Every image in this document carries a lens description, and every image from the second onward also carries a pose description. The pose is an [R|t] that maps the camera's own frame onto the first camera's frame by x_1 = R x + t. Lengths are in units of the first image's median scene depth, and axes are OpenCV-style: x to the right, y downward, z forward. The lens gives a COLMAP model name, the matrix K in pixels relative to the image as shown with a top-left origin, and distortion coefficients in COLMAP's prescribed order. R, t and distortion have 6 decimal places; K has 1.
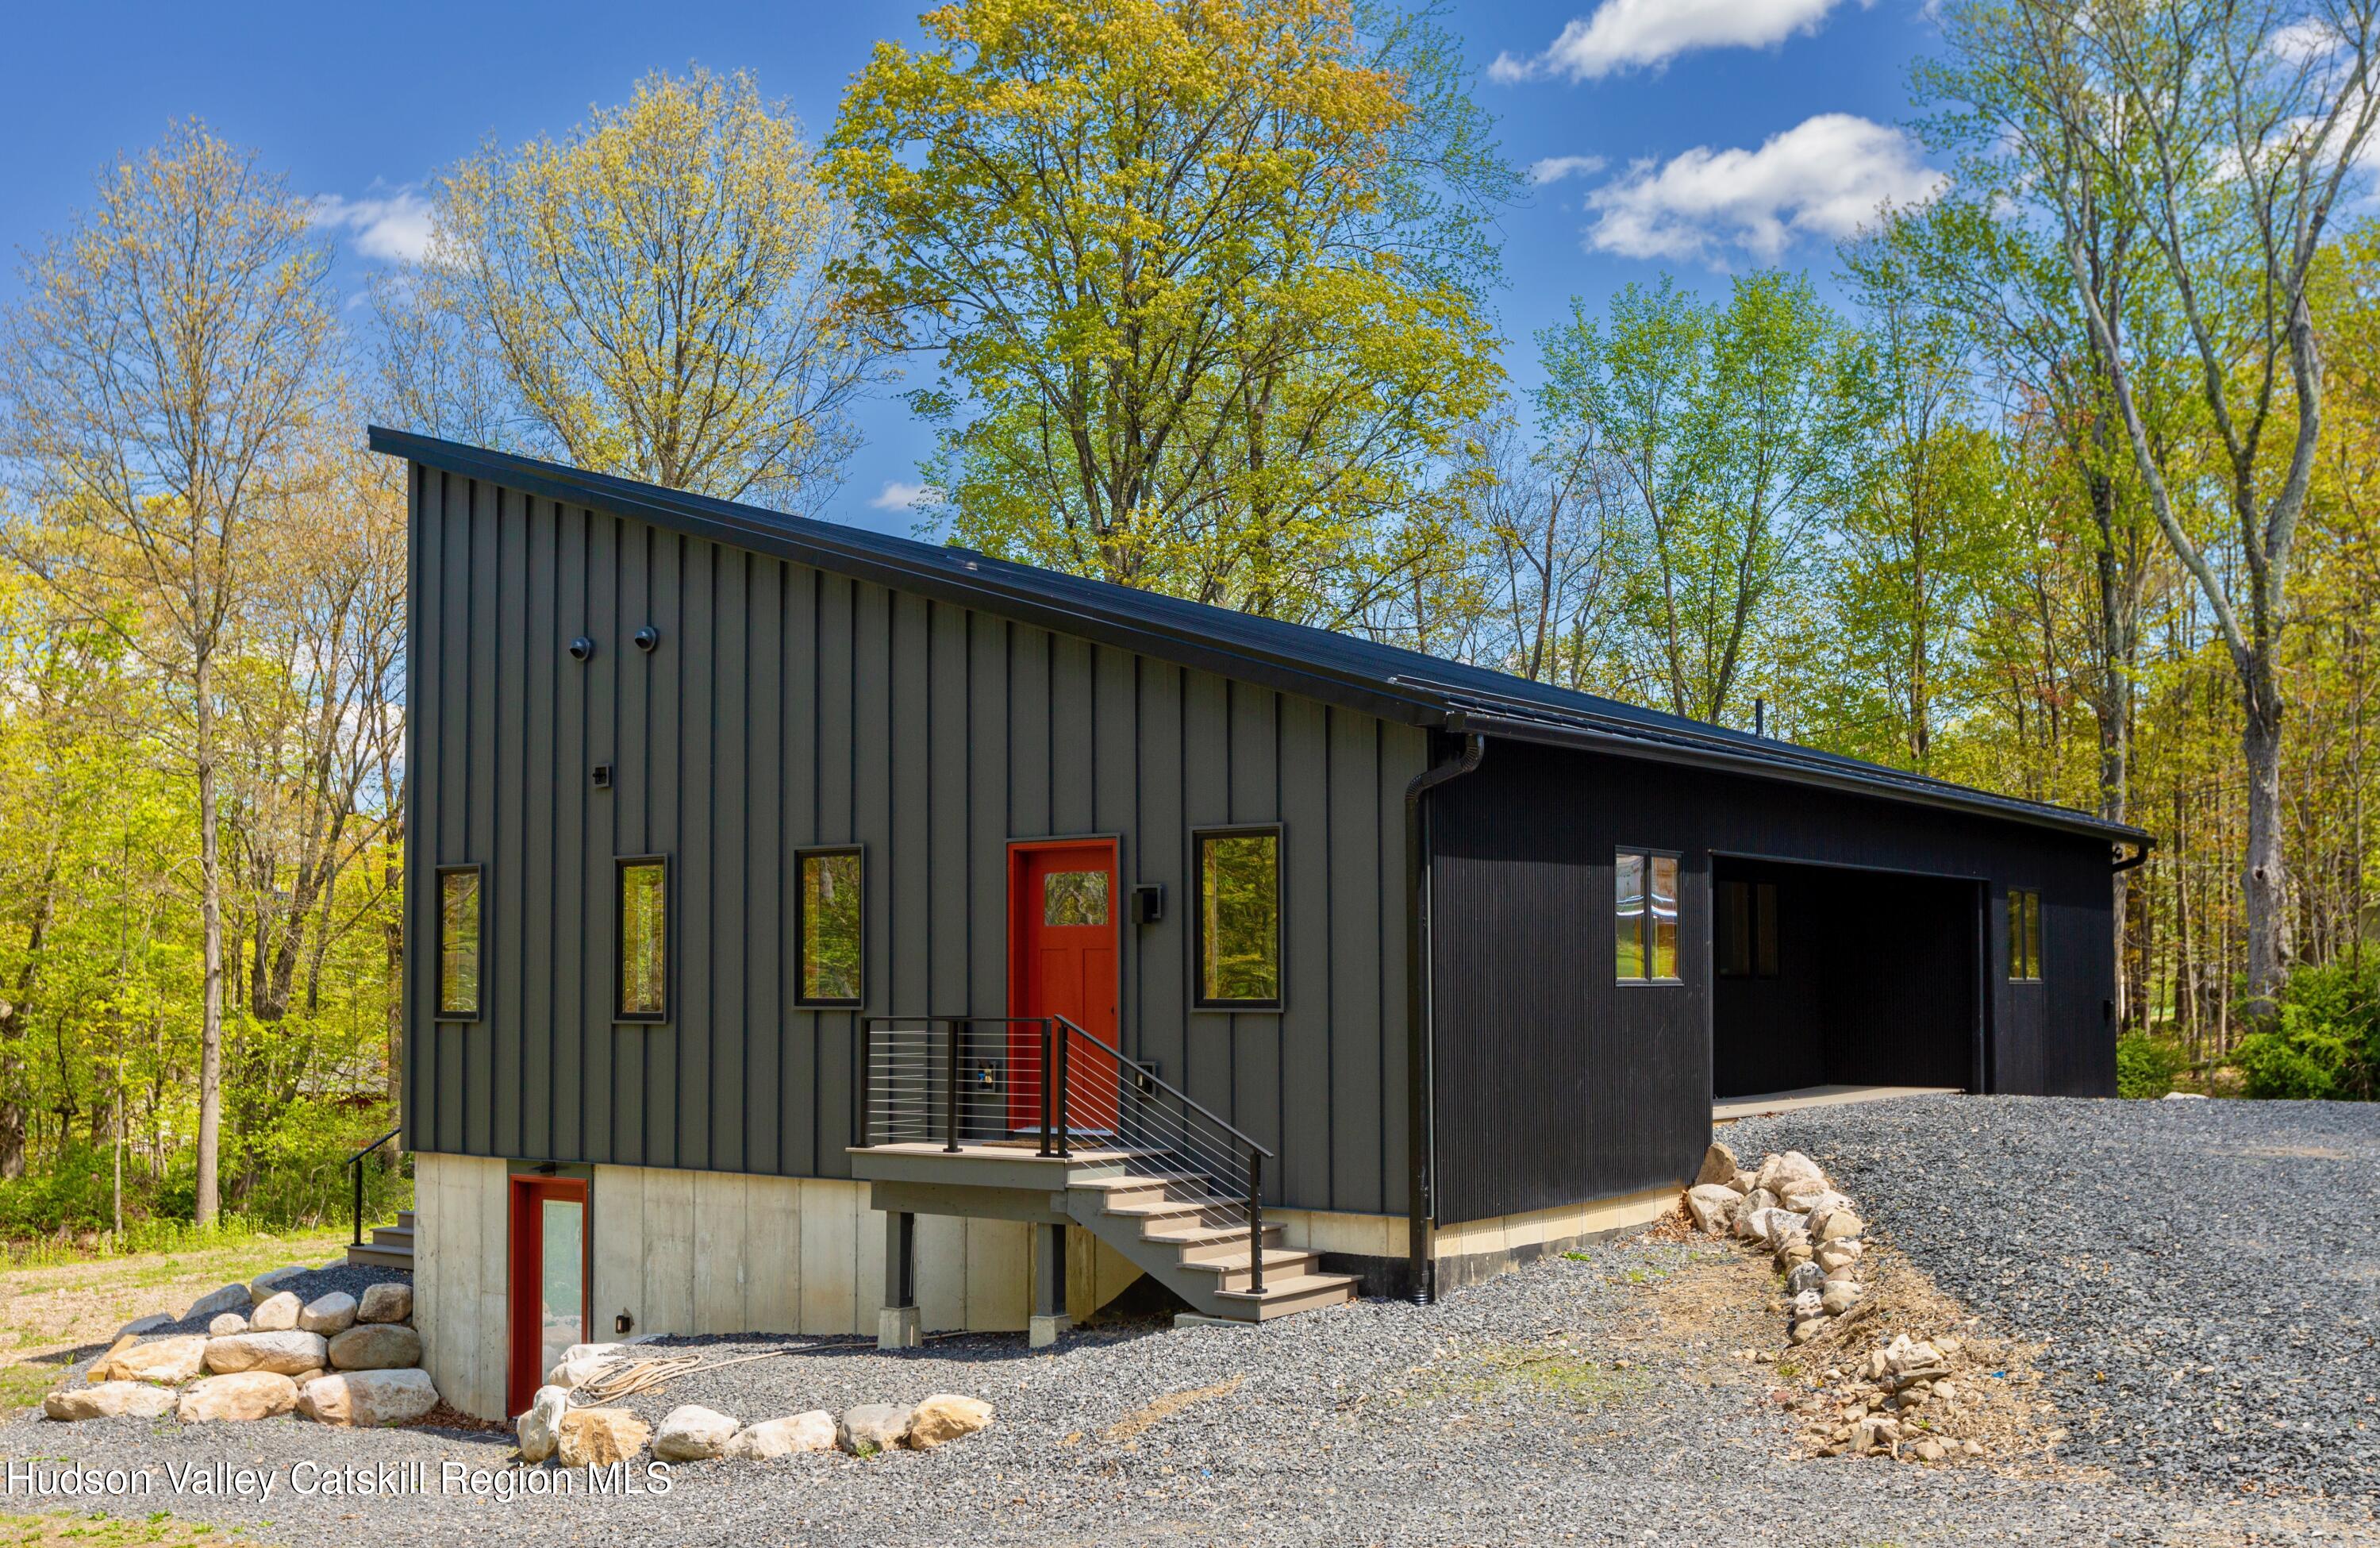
lens RADIAL K [[2421.5, 0, 1193.6], [0, 2421.5, 758.4], [0, 0, 1]] dist [-0.025012, 0.000000]
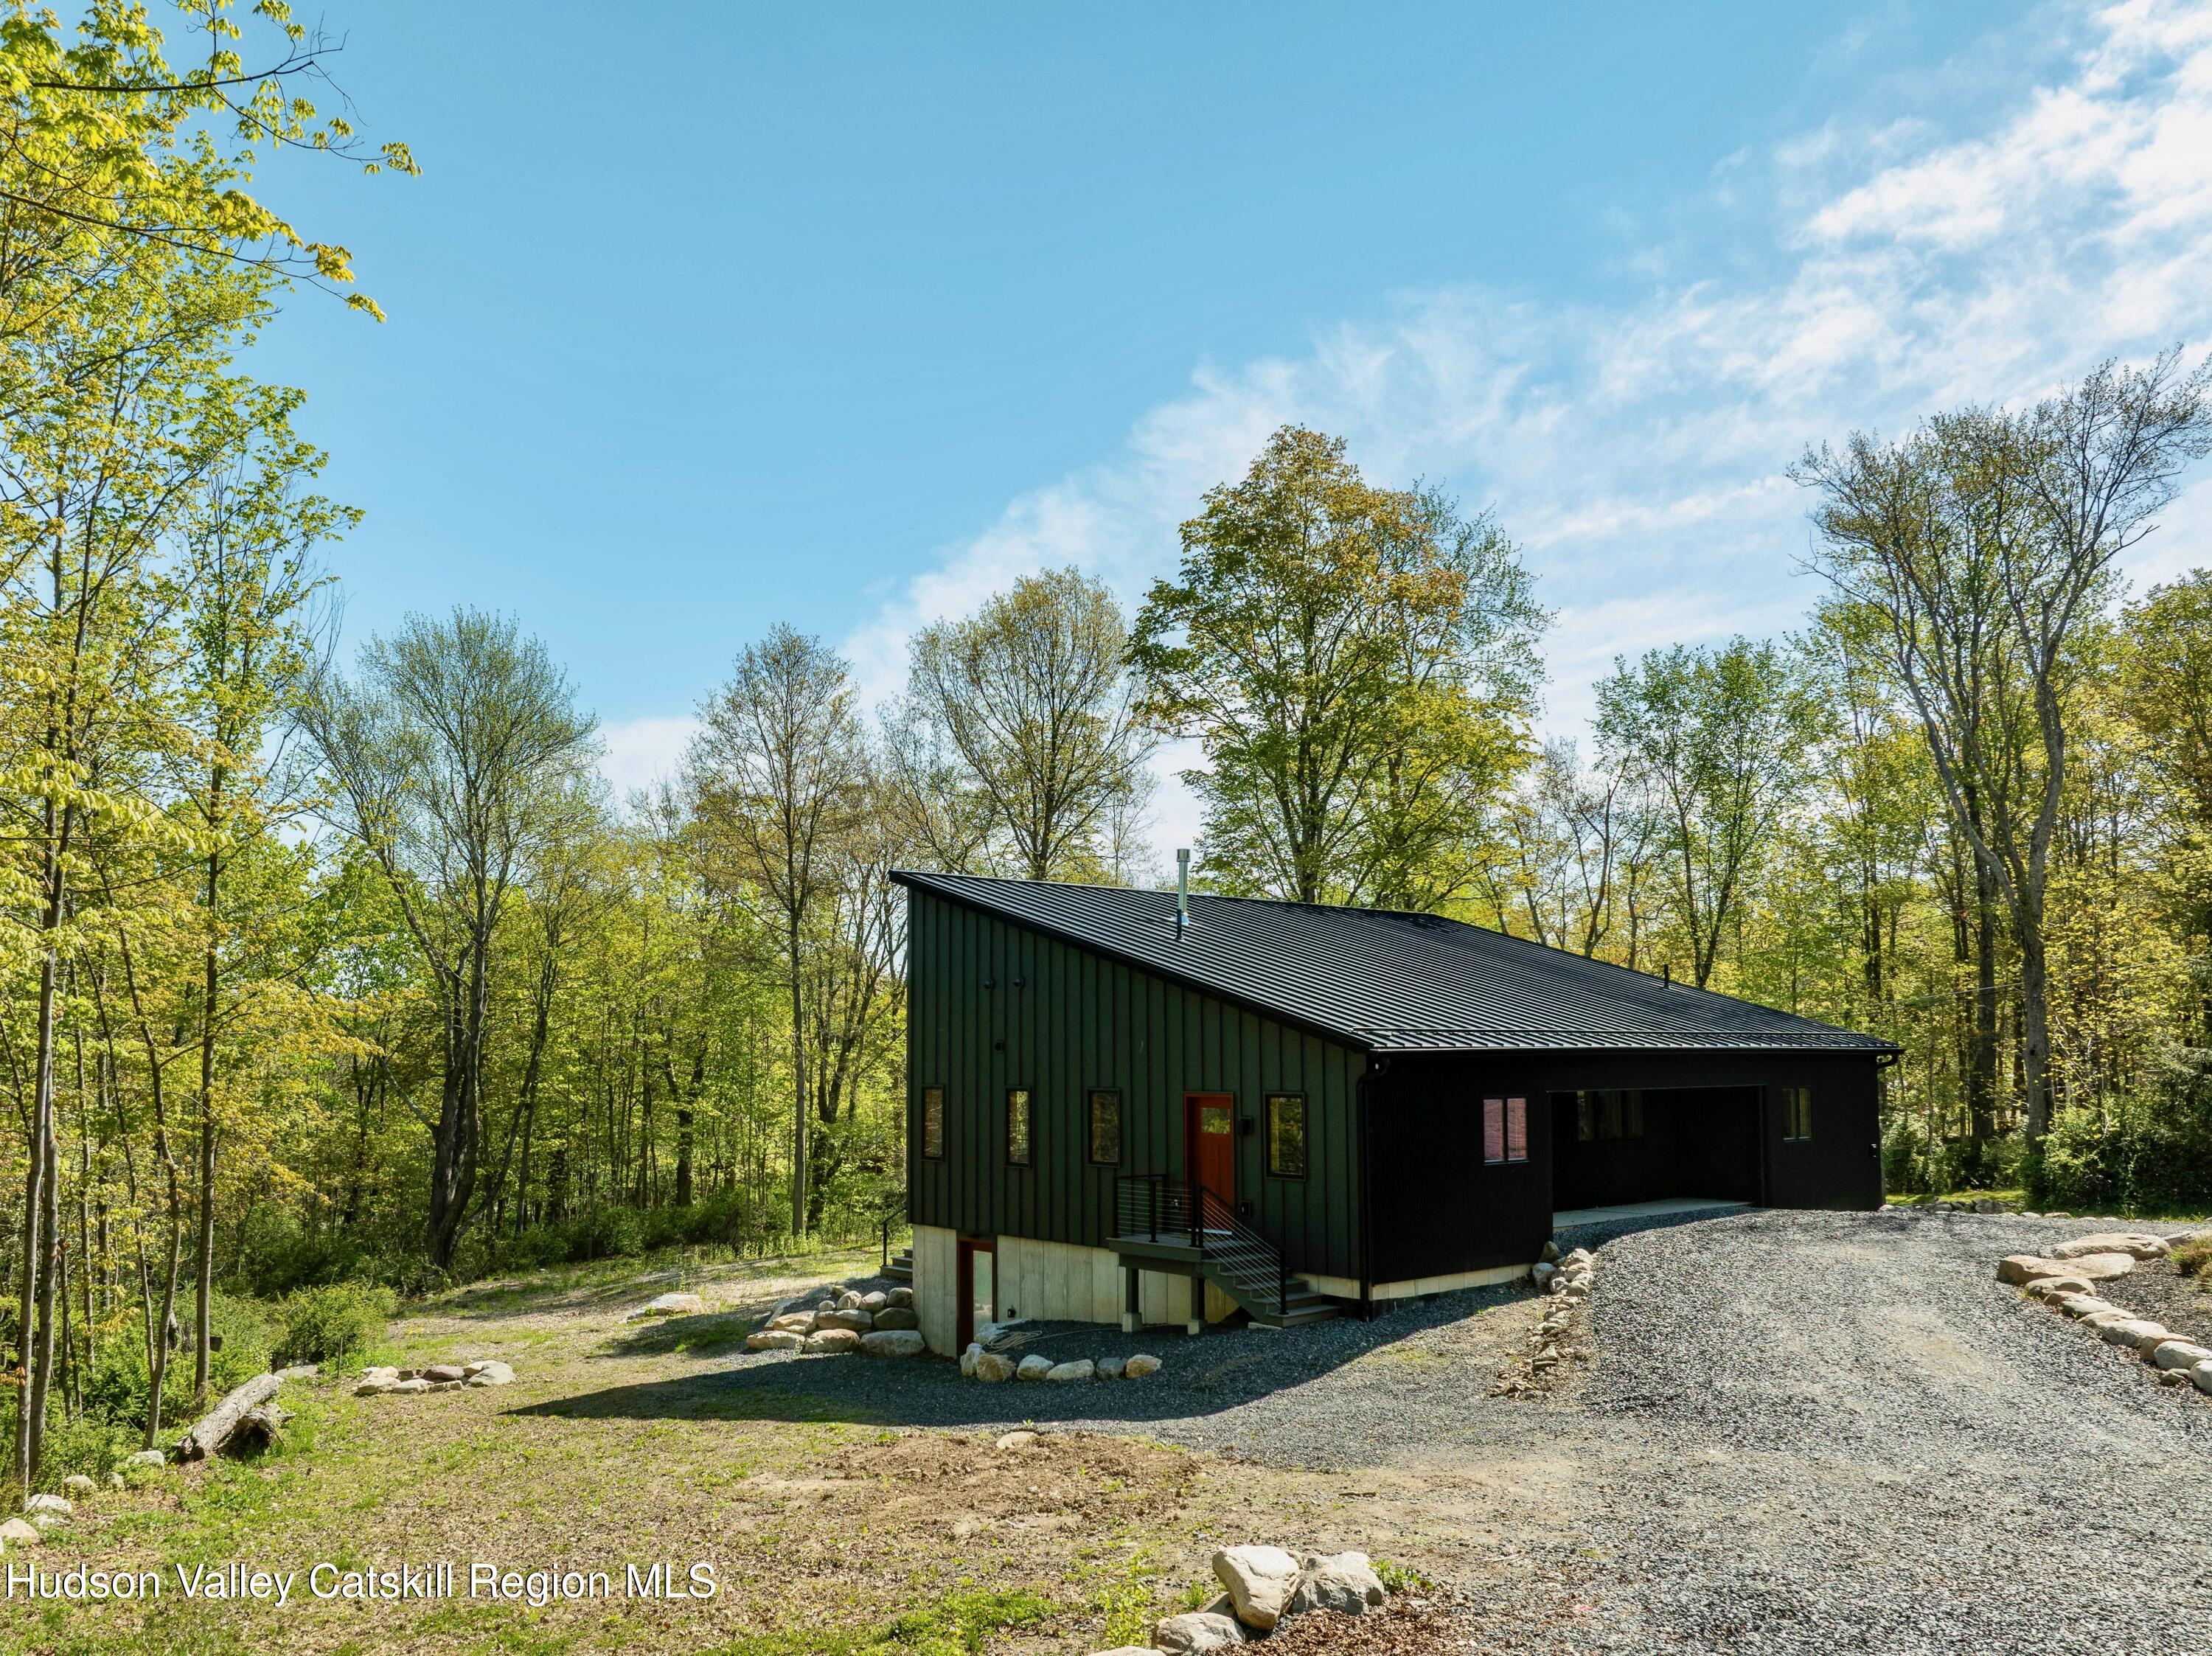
lens RADIAL K [[1767.7, 0, 1098.3], [0, 1767.7, 825.6], [0, 0, 1]] dist [-0.034730, 0.001639]
pose [[0.979636, -0.014964, -0.200225, 0.142082], [0.008545, 0.999423, -0.032885, -0.129441], [0.200601, 0.030504, 0.979198, -0.463874]]
